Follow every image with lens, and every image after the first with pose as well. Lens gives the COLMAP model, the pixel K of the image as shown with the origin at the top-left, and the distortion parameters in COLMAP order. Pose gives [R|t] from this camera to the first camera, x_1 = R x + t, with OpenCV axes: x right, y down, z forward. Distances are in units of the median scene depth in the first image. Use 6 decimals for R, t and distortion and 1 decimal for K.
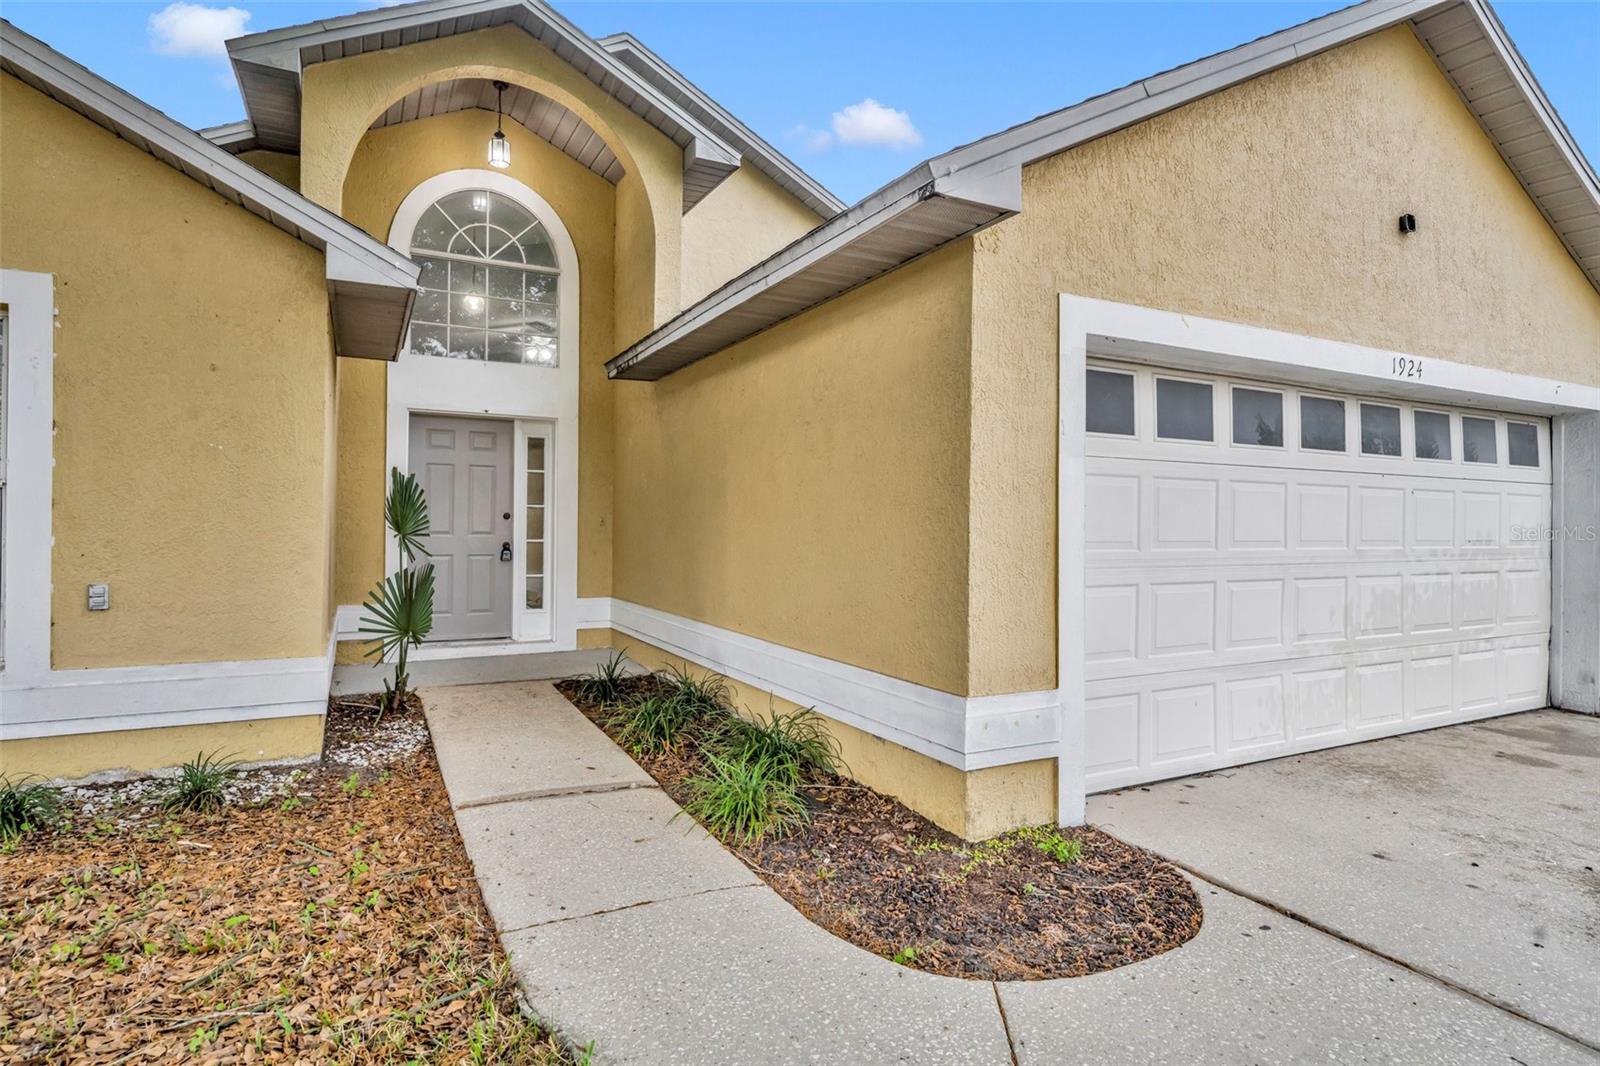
lens RADIAL K [[862.5, 0, 812.4], [0, 862.5, 516.4], [0, 0, 1]] dist [0.000585, -0.000052]
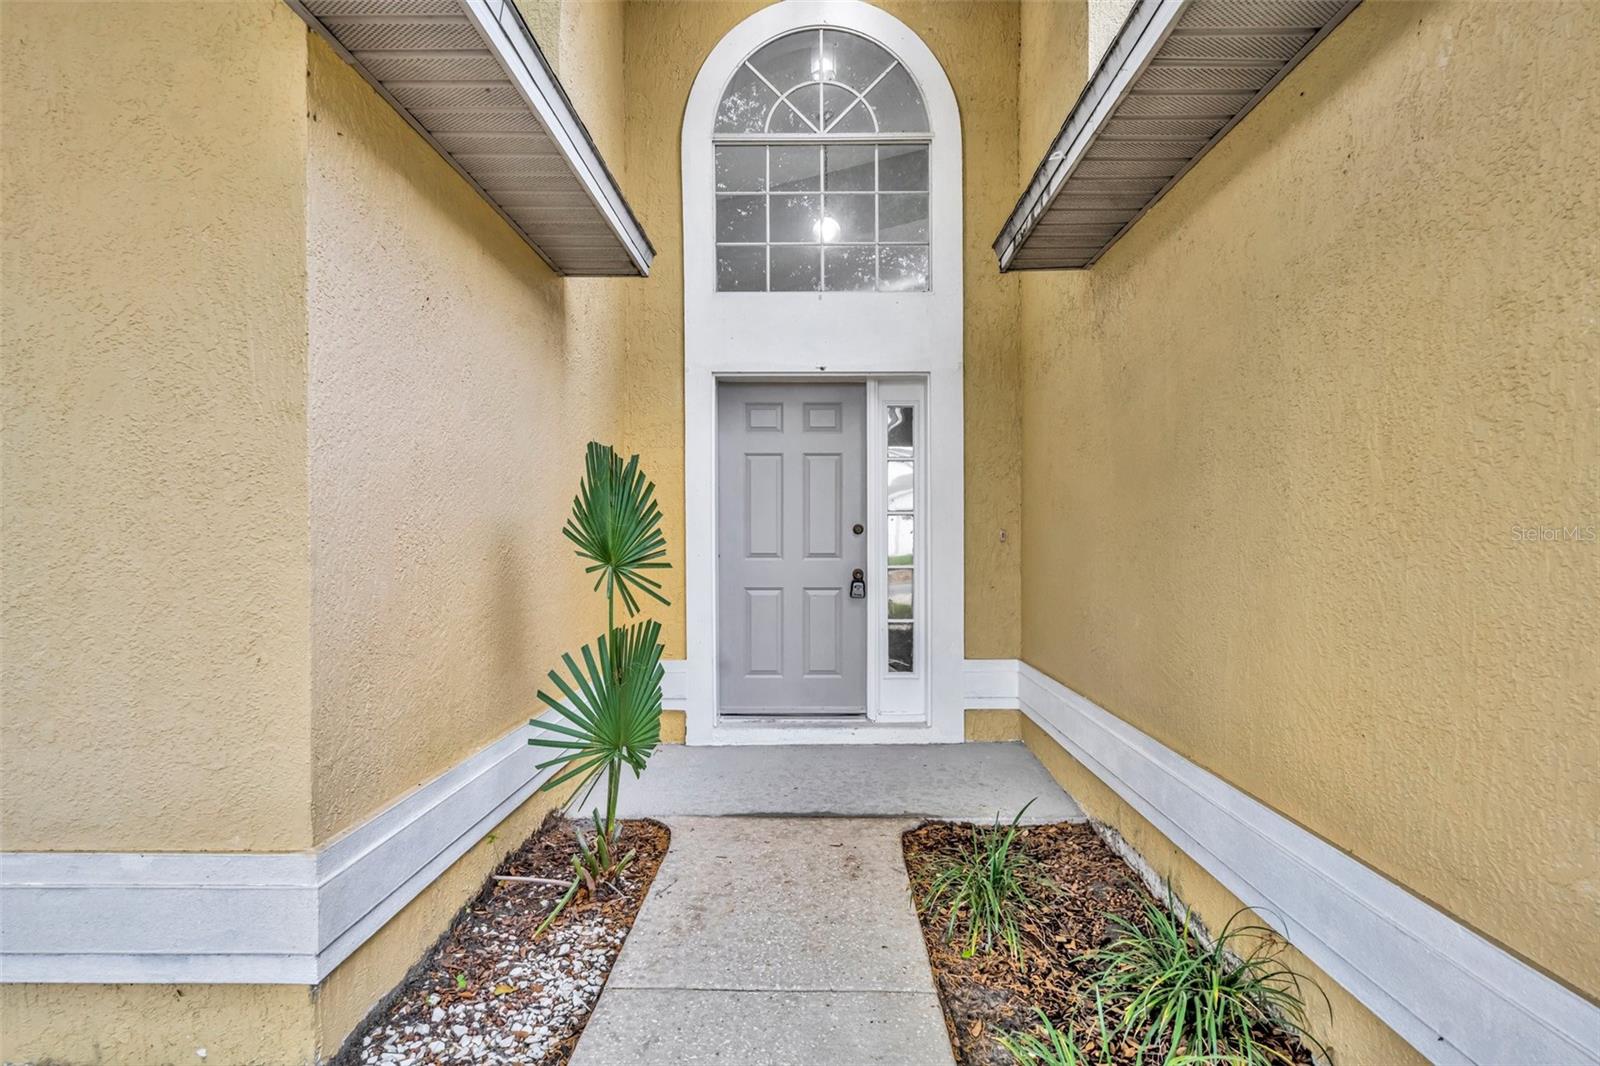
lens RADIAL K [[862.5, 0, 808.9], [0, 862.5, 546.6], [0, 0, 1]] dist [0.000585, -0.000052]
pose [[0.877086, -0.004214, -0.480316, -0.089263], [0.014382, 0.999744, 0.017491, 0.000938], [0.480119, -0.022249, 0.876921, 0.499960]]
